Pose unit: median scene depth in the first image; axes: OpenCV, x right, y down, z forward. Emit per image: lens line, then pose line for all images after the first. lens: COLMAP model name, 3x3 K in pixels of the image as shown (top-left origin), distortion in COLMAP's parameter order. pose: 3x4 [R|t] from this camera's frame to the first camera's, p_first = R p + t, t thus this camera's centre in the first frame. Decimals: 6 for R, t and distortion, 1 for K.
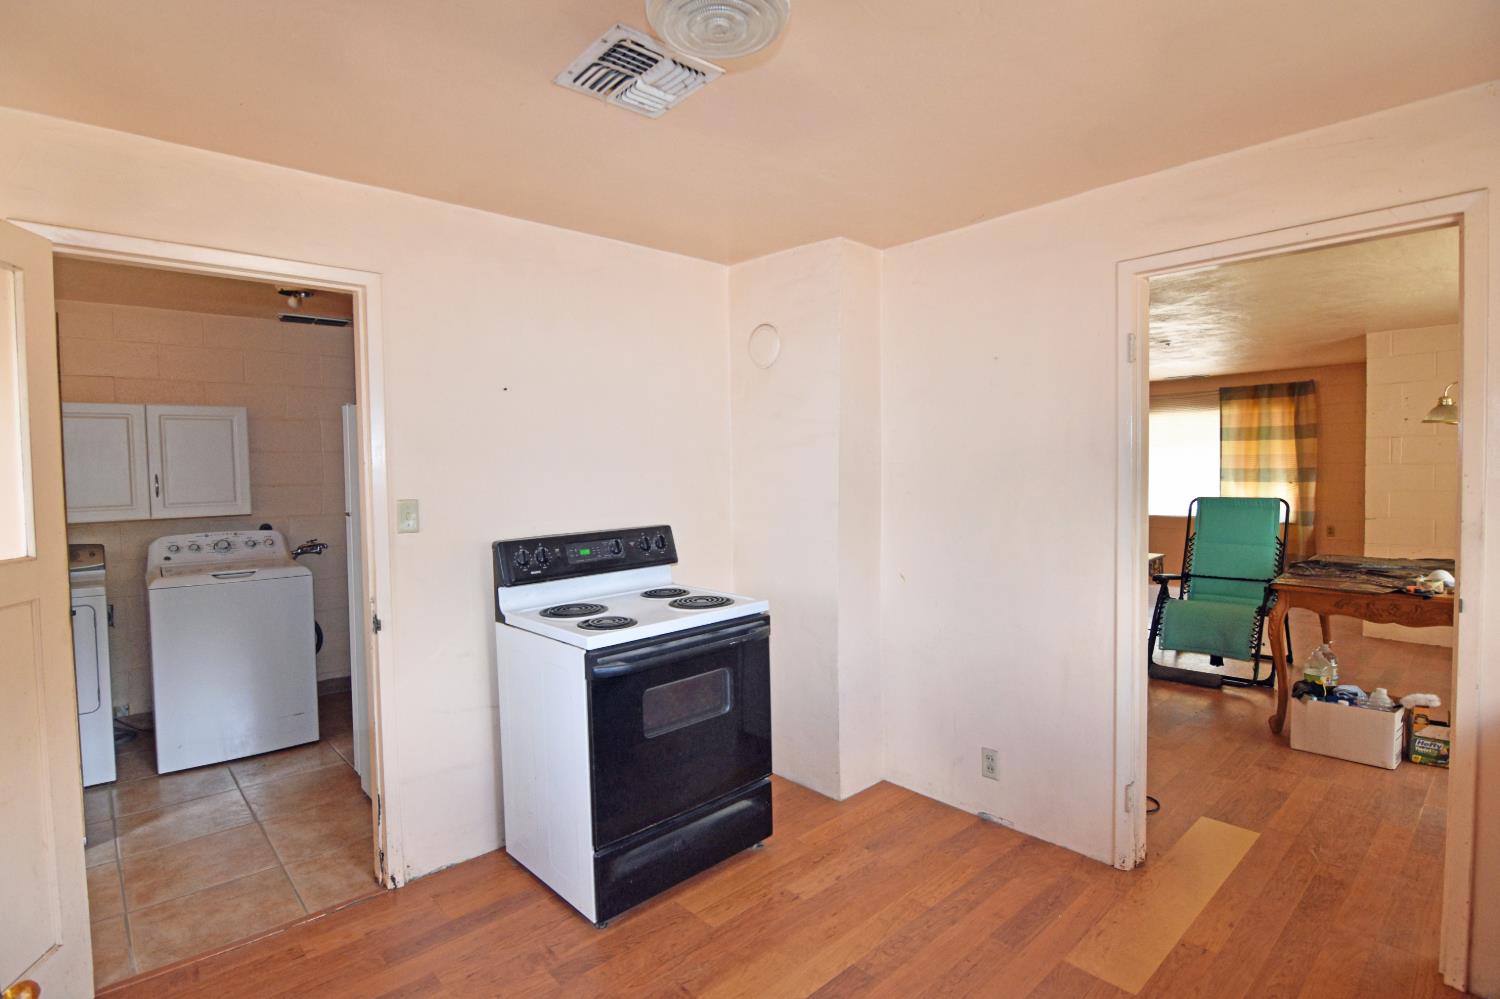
lens RADIAL K [[714.0, 0, 735.5], [0, 714.0, 501.2], [0, 0, 1]] dist [-0.014089, -0.000513]
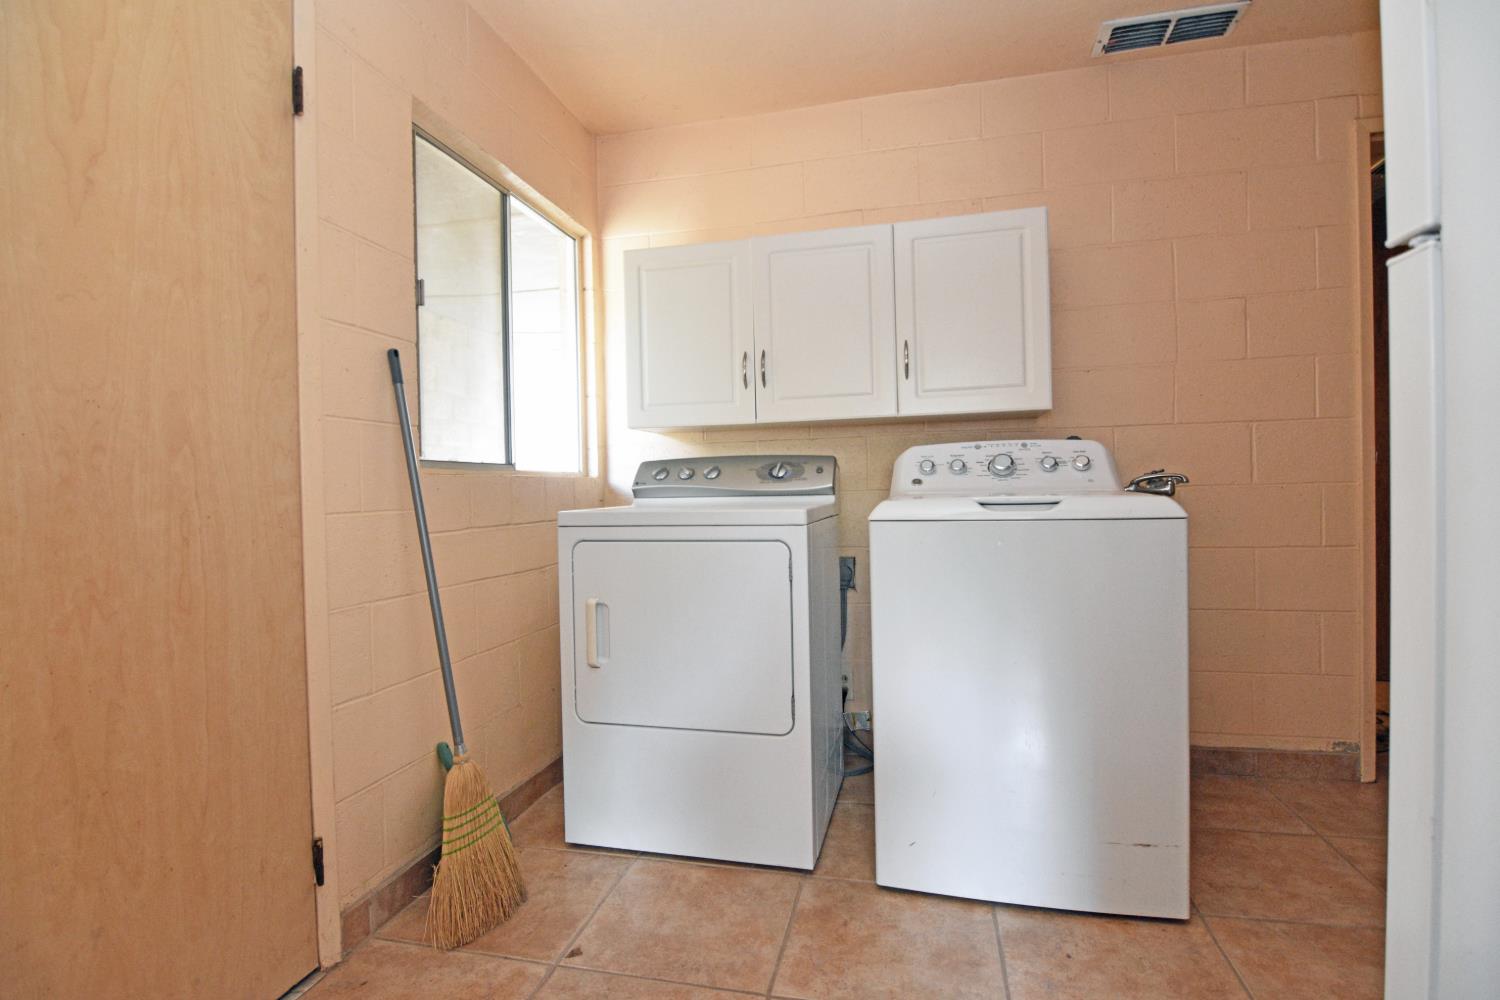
lens RADIAL K [[714.0, 0, 735.5], [0, 714.0, 501.7], [0, 0, 1]] dist [-0.014089, -0.000513]
pose [[0.541651, 0.010476, -0.840538, -0.394640], [-0.022462, 0.999746, -0.002015, 0.101217], [0.840303, 0.019972, 0.541749, 0.560739]]
